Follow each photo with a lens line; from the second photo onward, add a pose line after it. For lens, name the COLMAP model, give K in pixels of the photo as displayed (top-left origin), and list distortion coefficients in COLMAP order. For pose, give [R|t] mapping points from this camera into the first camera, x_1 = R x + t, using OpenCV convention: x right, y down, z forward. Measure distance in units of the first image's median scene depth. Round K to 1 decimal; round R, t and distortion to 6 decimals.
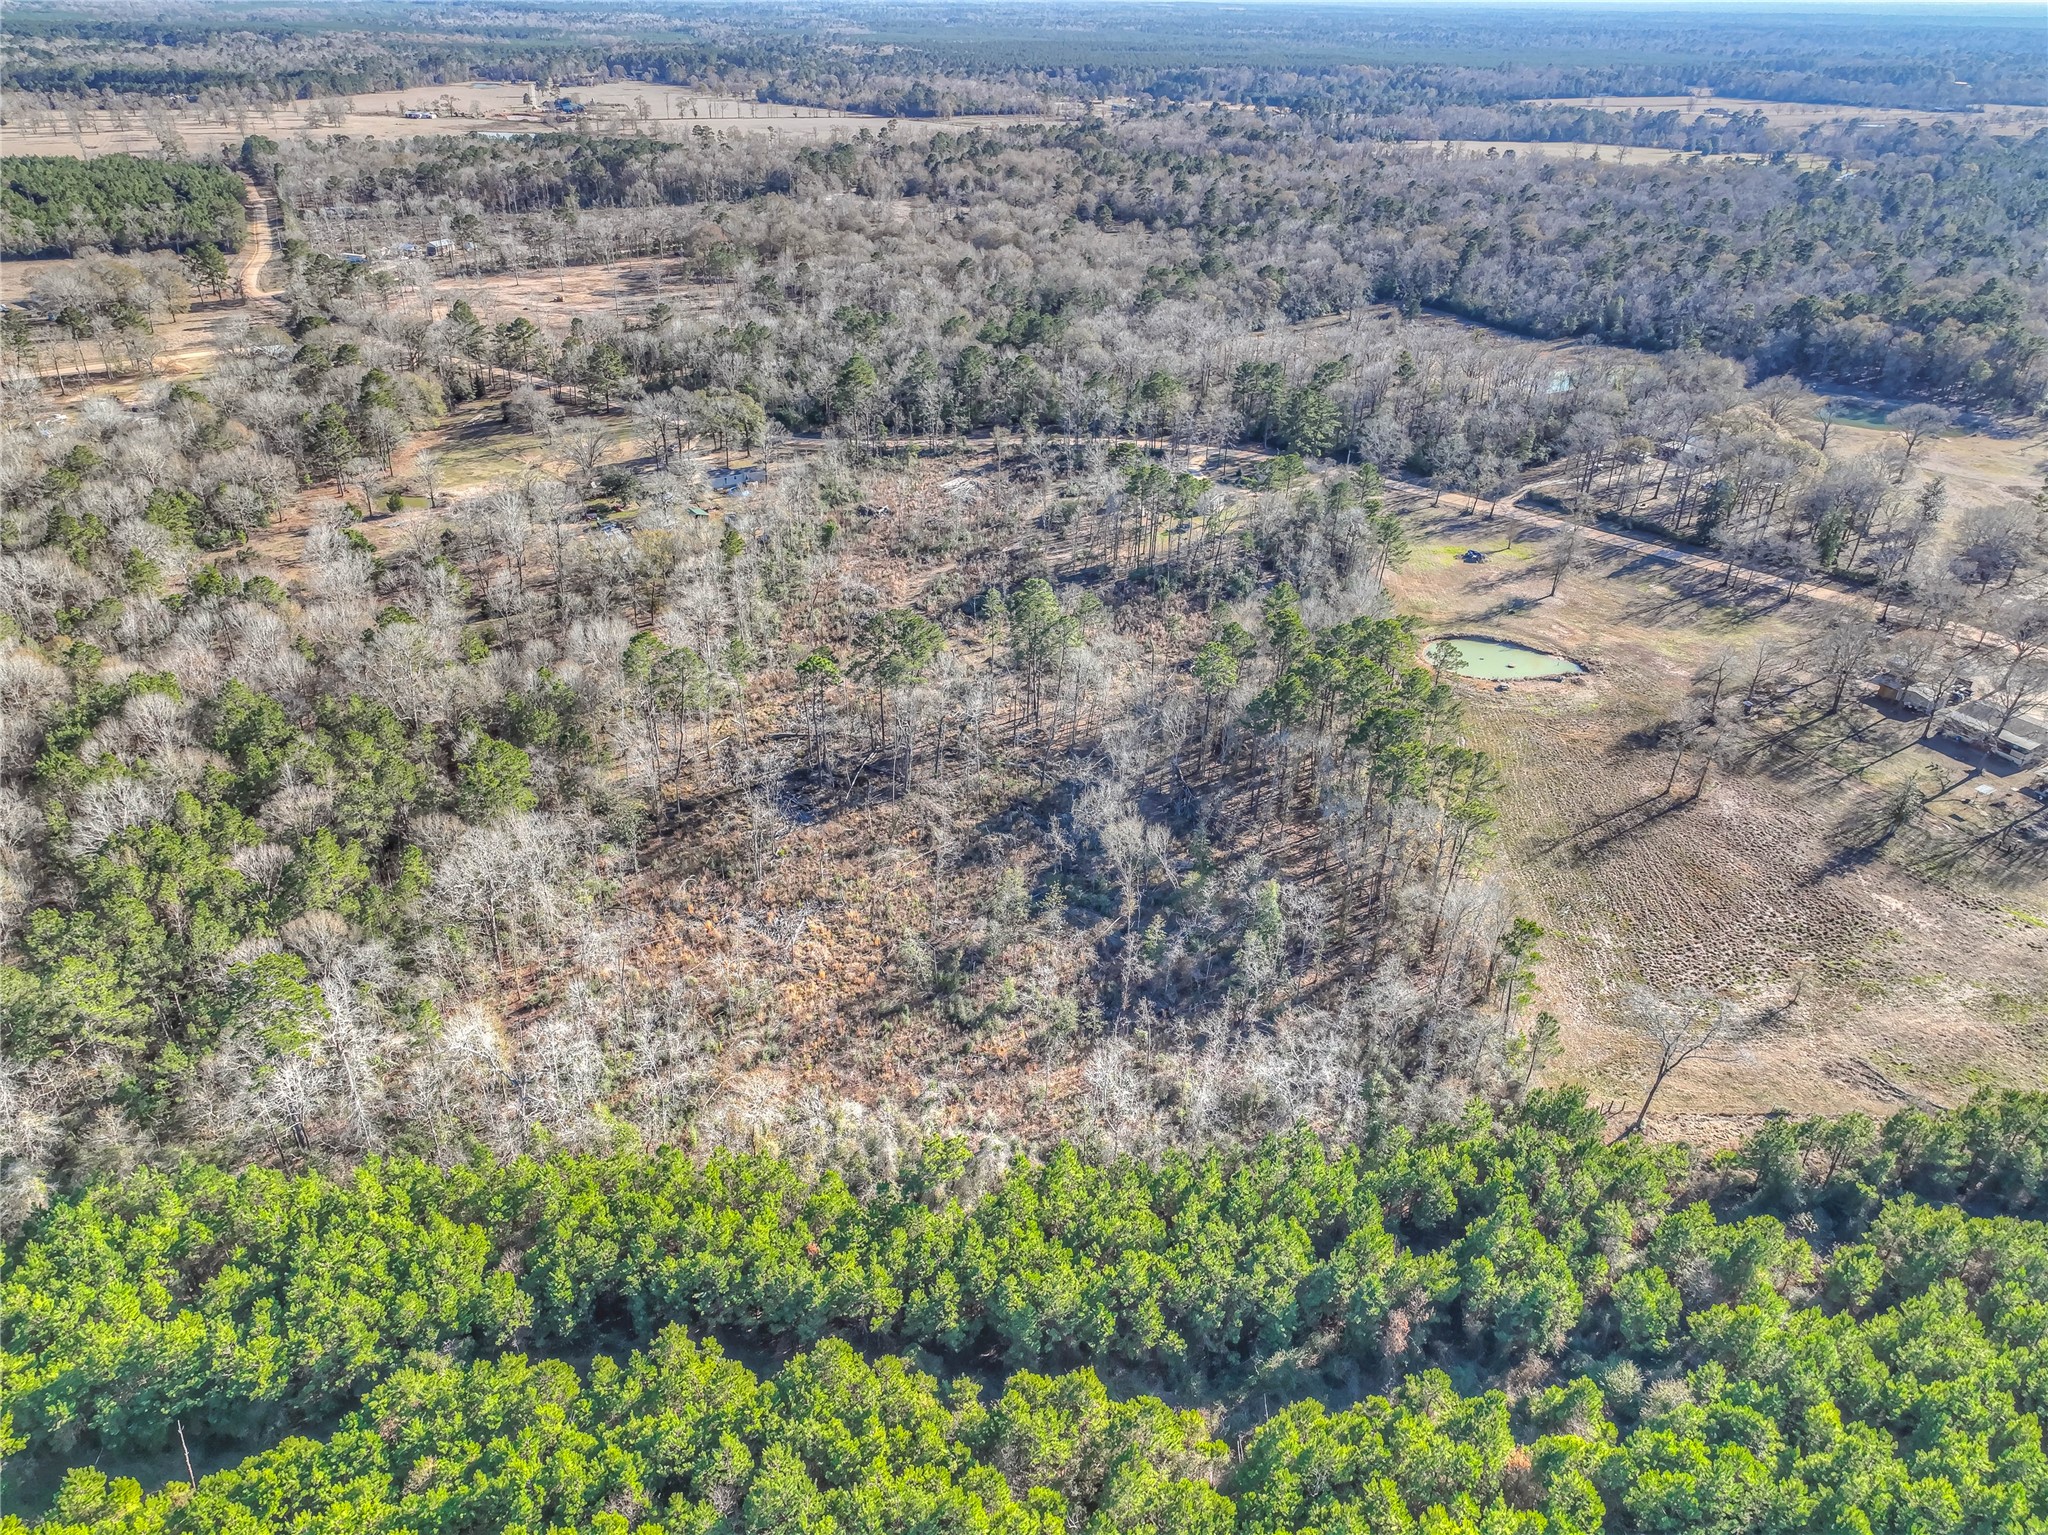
lens RADIAL K [[1458.4, 0, 1024.0], [0, 1458.4, 767.5], [0, 0, 1]] dist [0.001856, 0.035381]
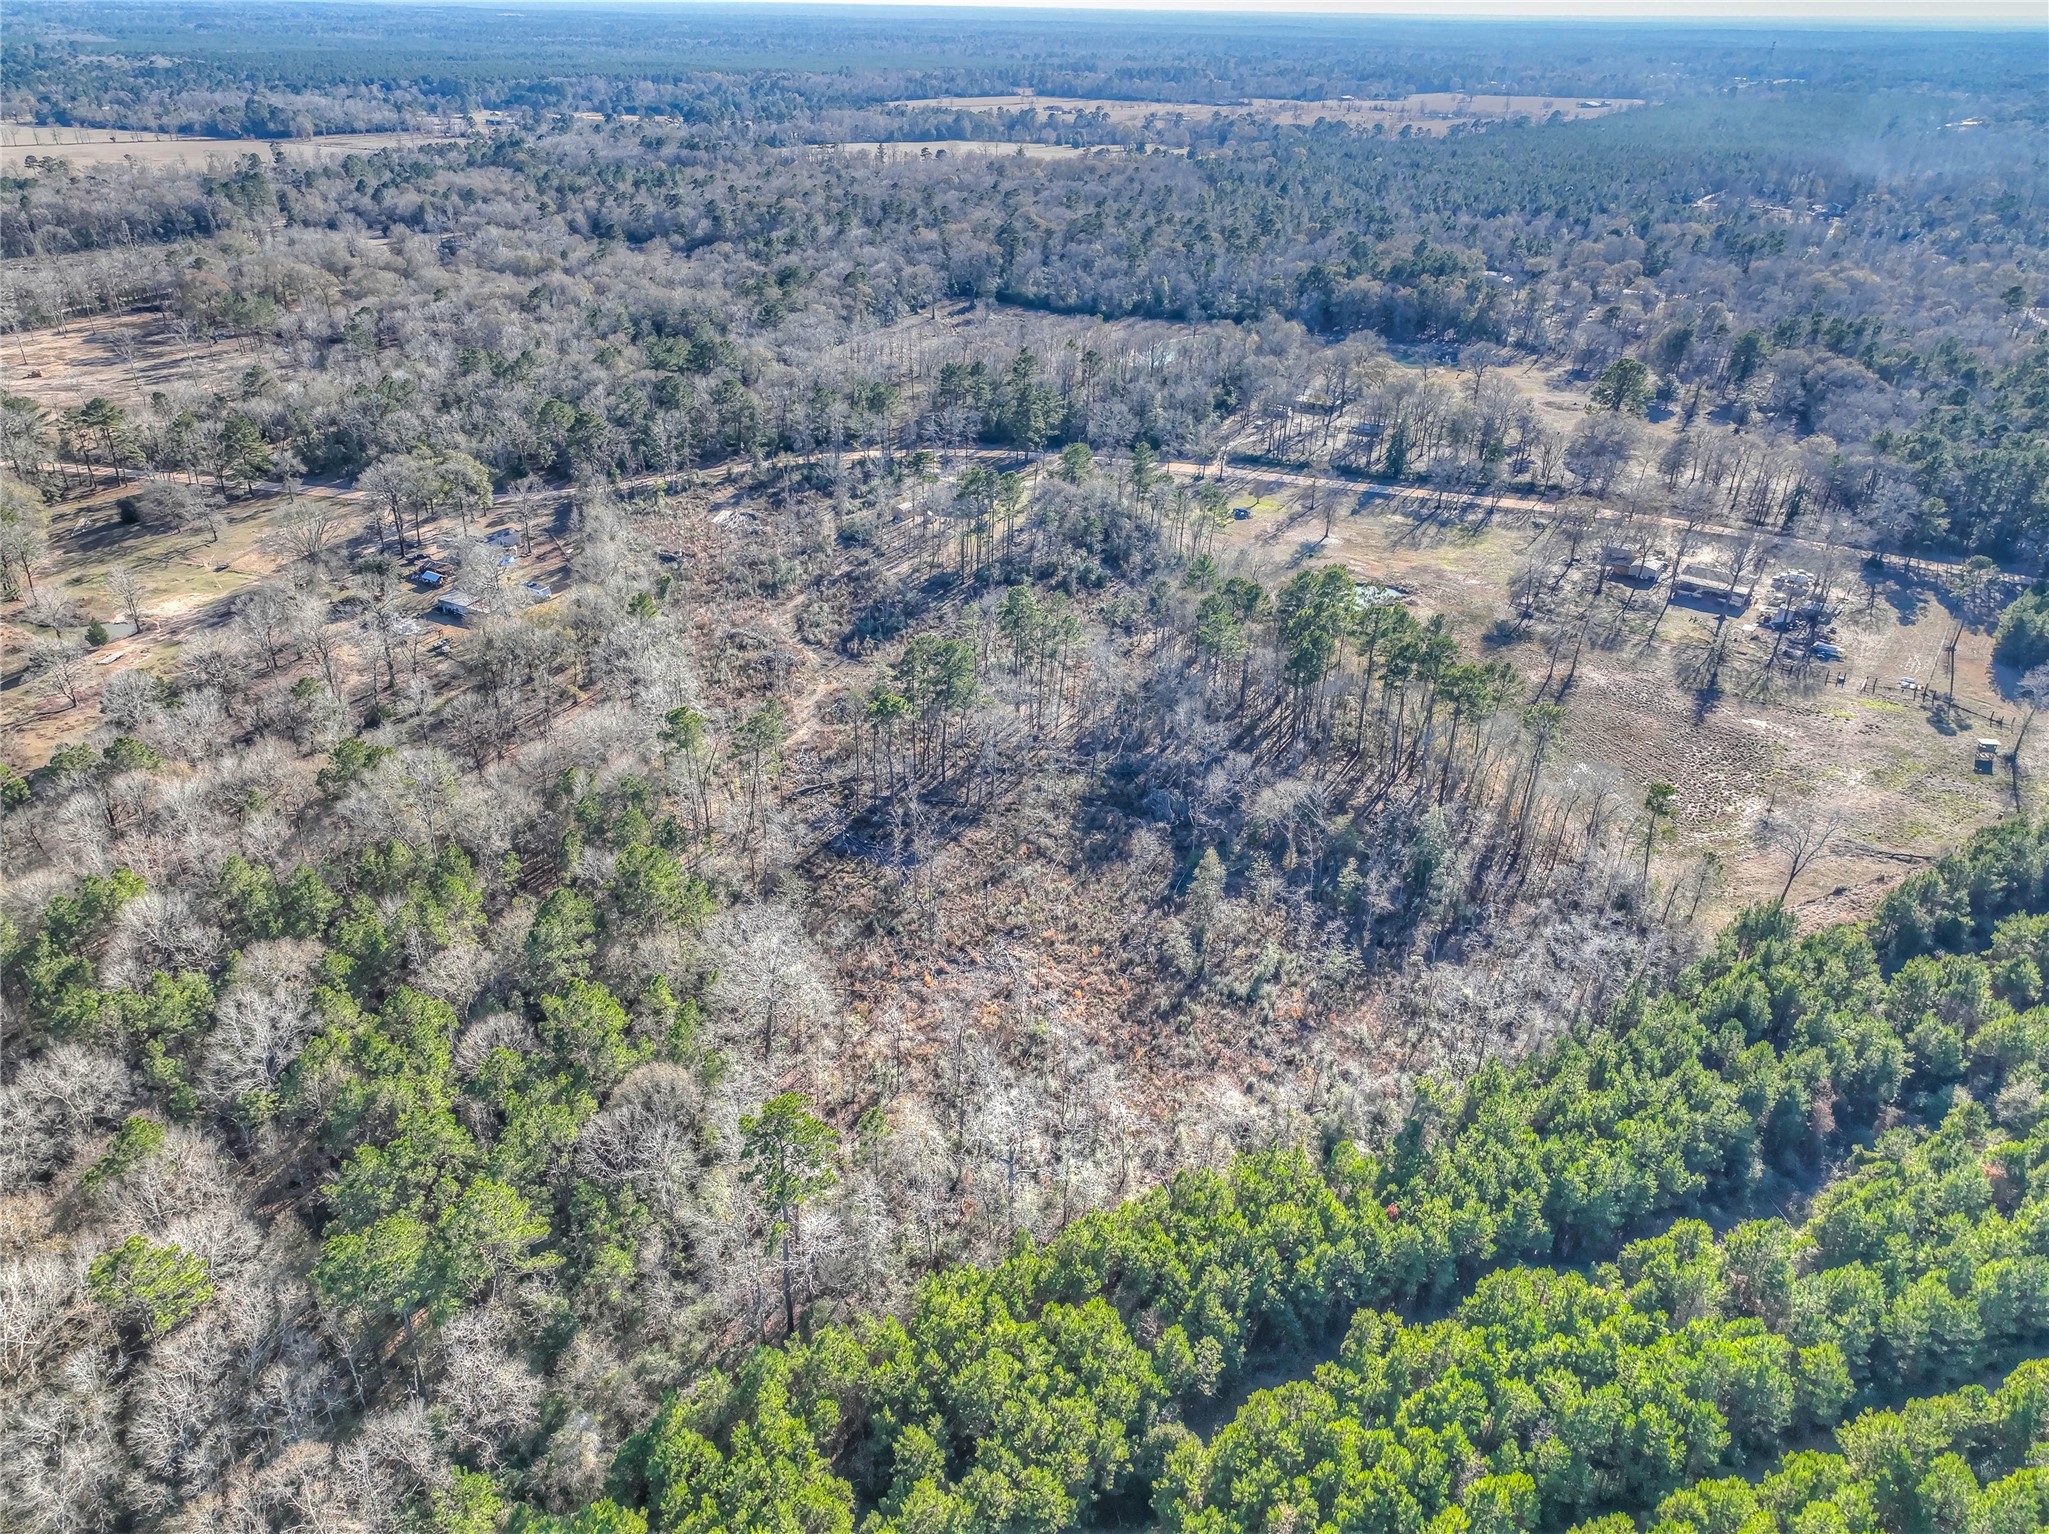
lens RADIAL K [[1459.1, 0, 1024.5], [0, 1459.1, 767.0], [0, 0, 1]] dist [0.001856, 0.035381]
pose [[0.901224, -0.206016, 0.381251, -0.203809], [0.207324, 0.977528, 0.038141, -0.022044], [-0.380541, 0.044669, 0.923684, 0.031697]]
